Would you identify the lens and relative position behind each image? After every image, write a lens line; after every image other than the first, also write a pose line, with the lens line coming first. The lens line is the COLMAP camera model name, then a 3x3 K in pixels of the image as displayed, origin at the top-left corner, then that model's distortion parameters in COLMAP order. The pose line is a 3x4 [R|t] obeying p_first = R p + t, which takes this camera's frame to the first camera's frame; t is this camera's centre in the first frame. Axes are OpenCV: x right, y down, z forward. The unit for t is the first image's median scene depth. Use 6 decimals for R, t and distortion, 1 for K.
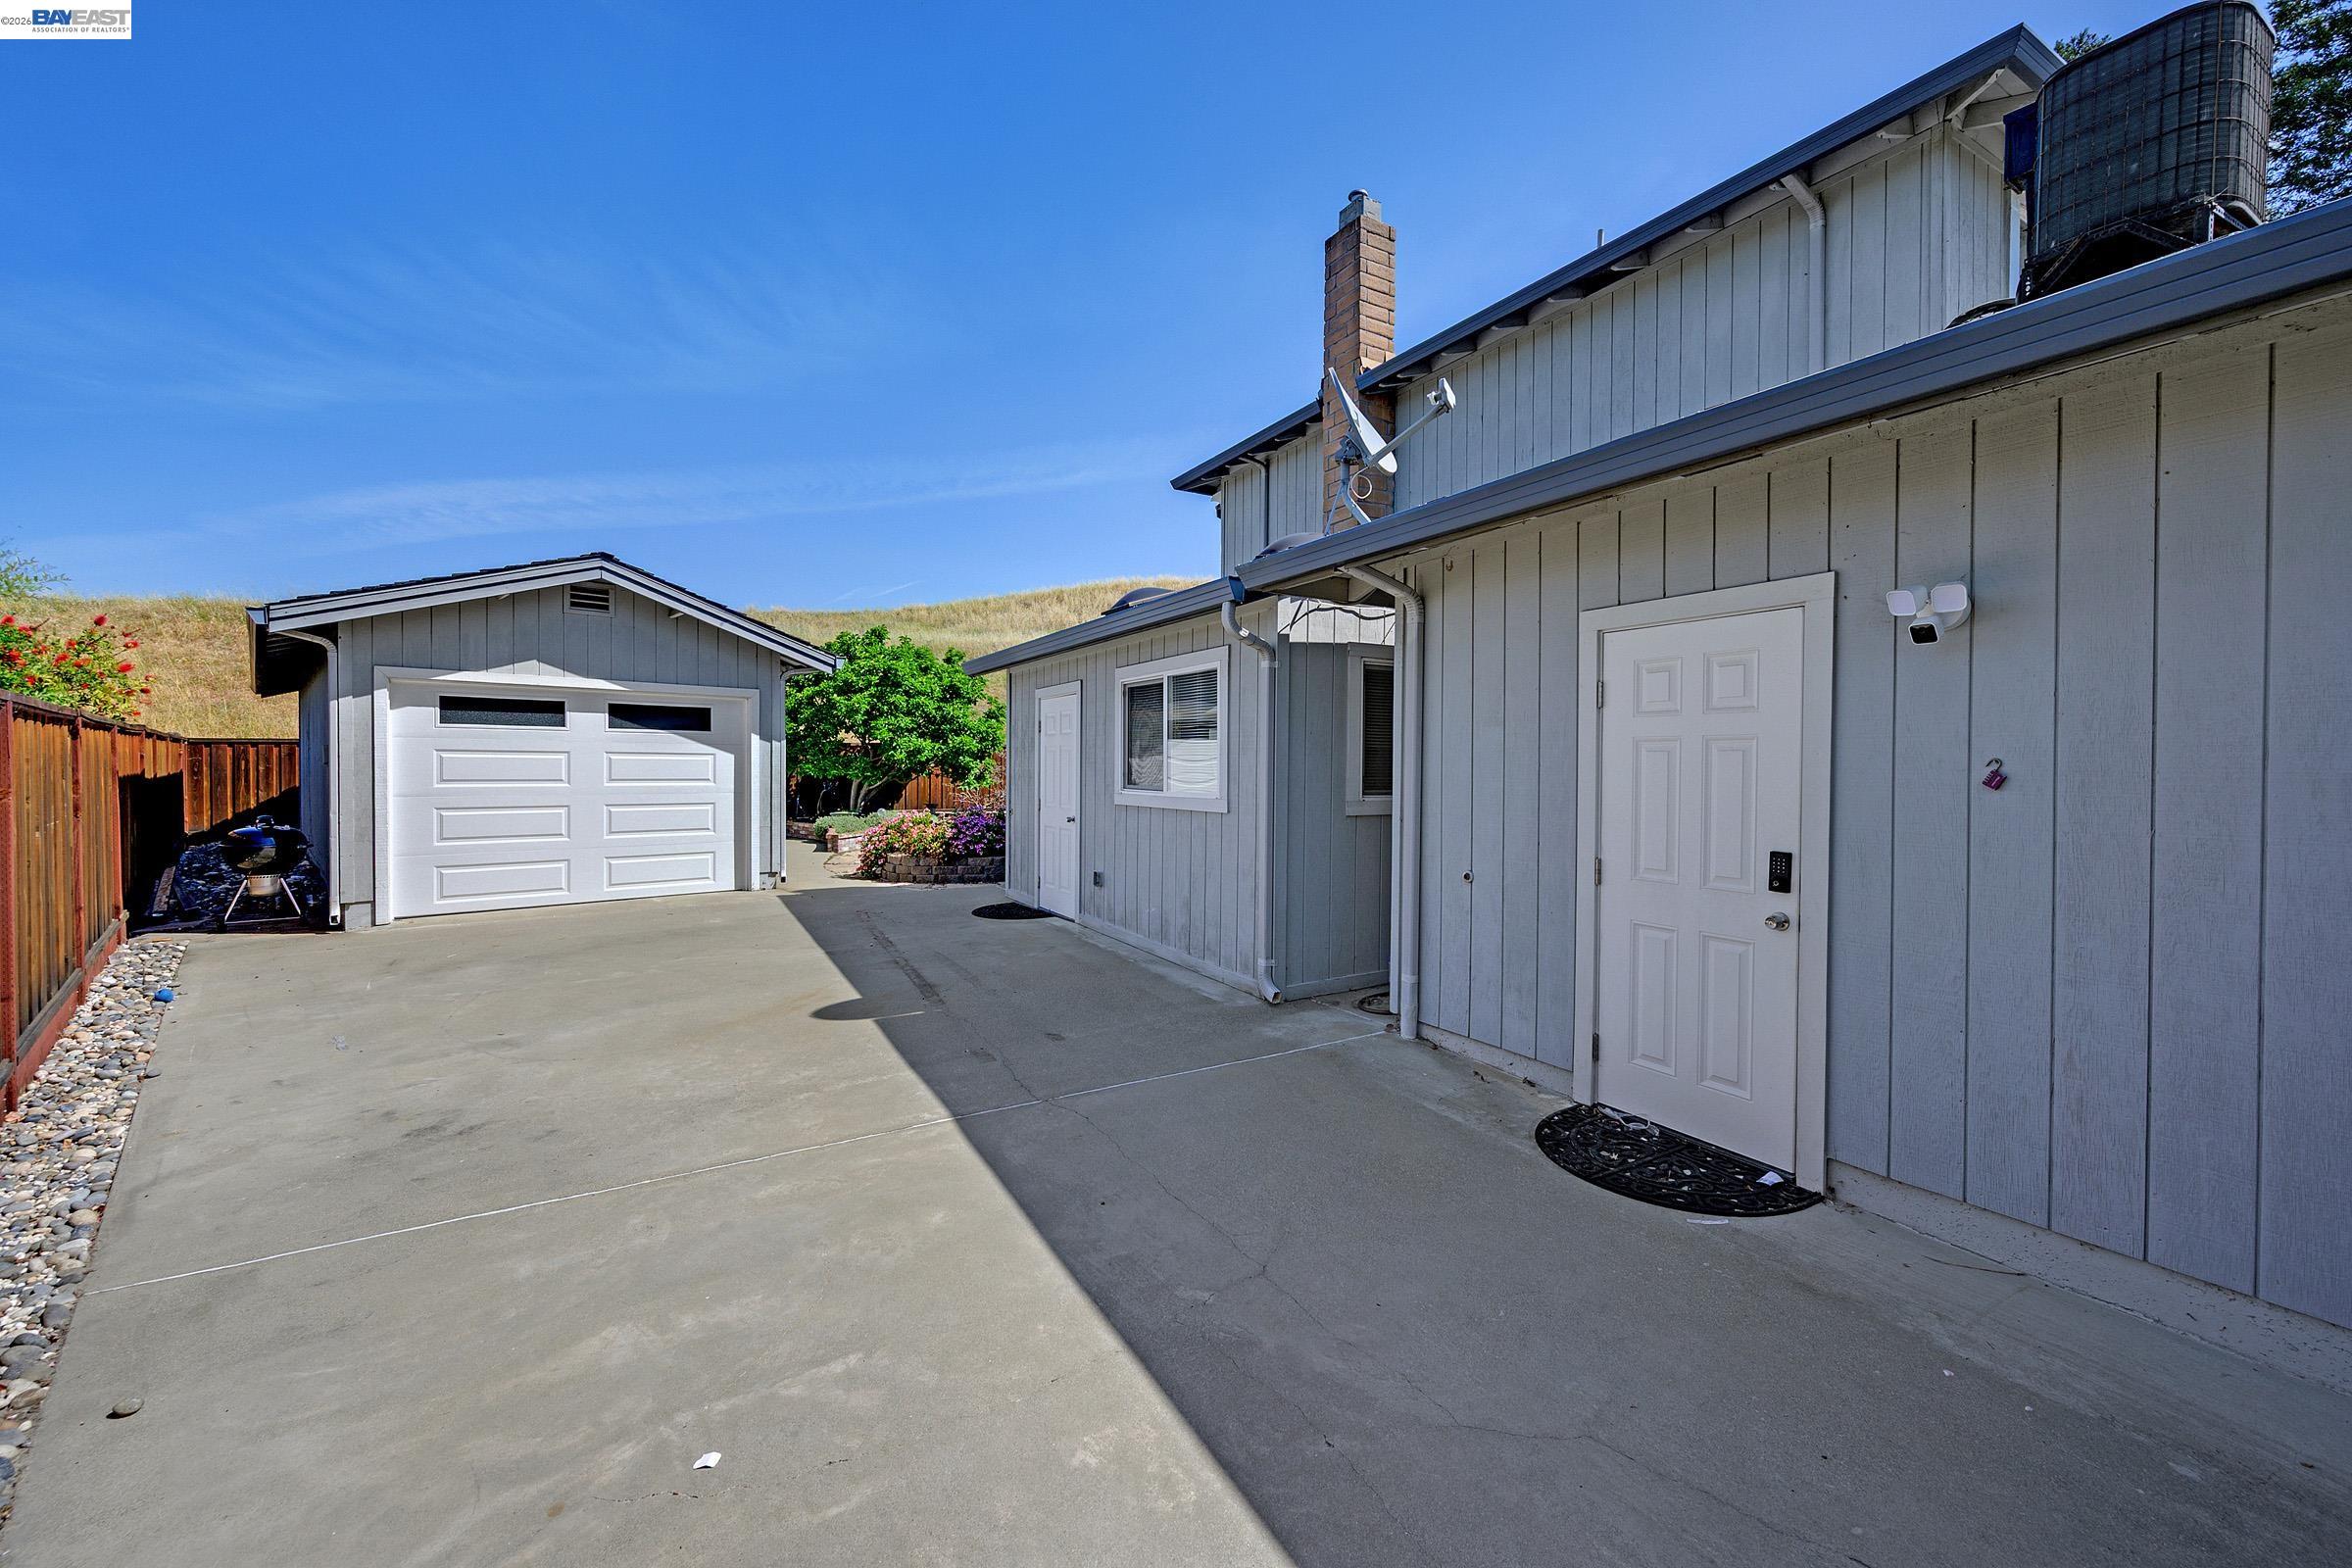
lens RADIAL K [[945.7, 0, 1180.9], [0, 945.7, 782.0], [0, 0, 1]] dist [-0.003331, 0.000480]
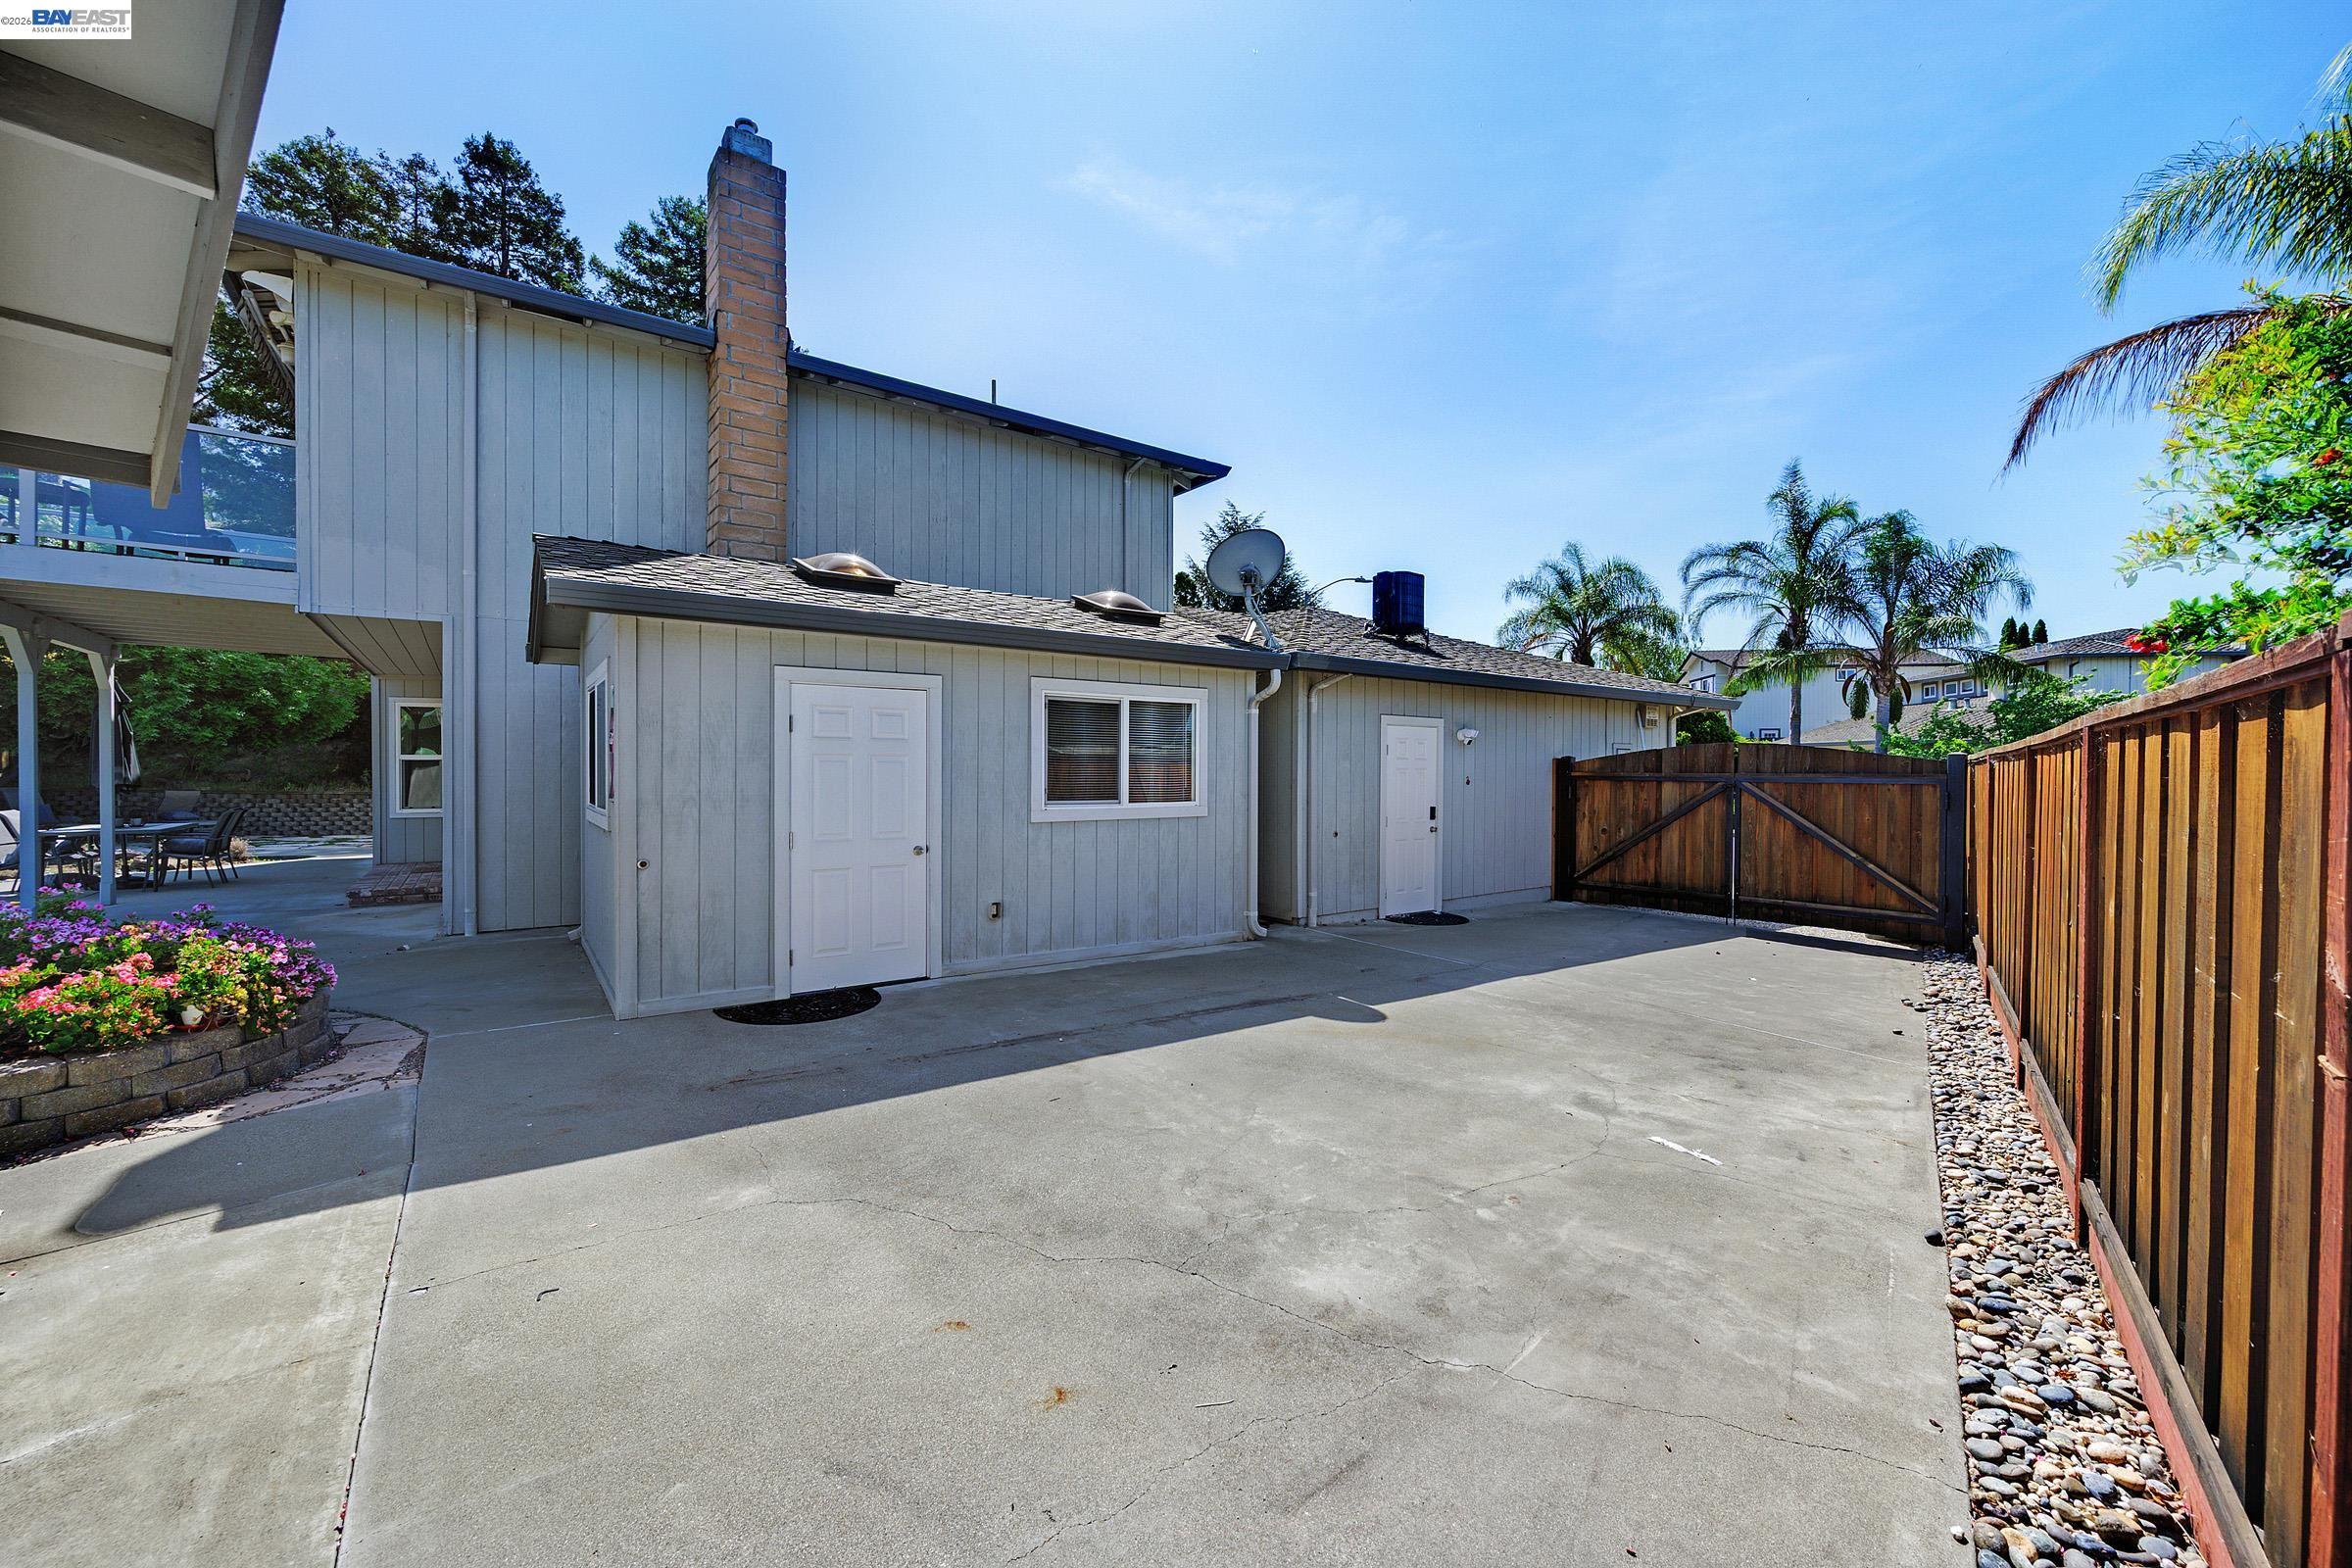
lens RADIAL K [[945.7, 0, 1179.2], [0, 945.7, 776.8], [0, 0, 1]] dist [-0.003331, 0.000480]
pose [[-0.135329, -0.011968, 0.990728, -1.916687], [0.009306, 0.999868, 0.013350, -0.060837], [-0.990757, 0.011027, -0.135200, 1.854276]]
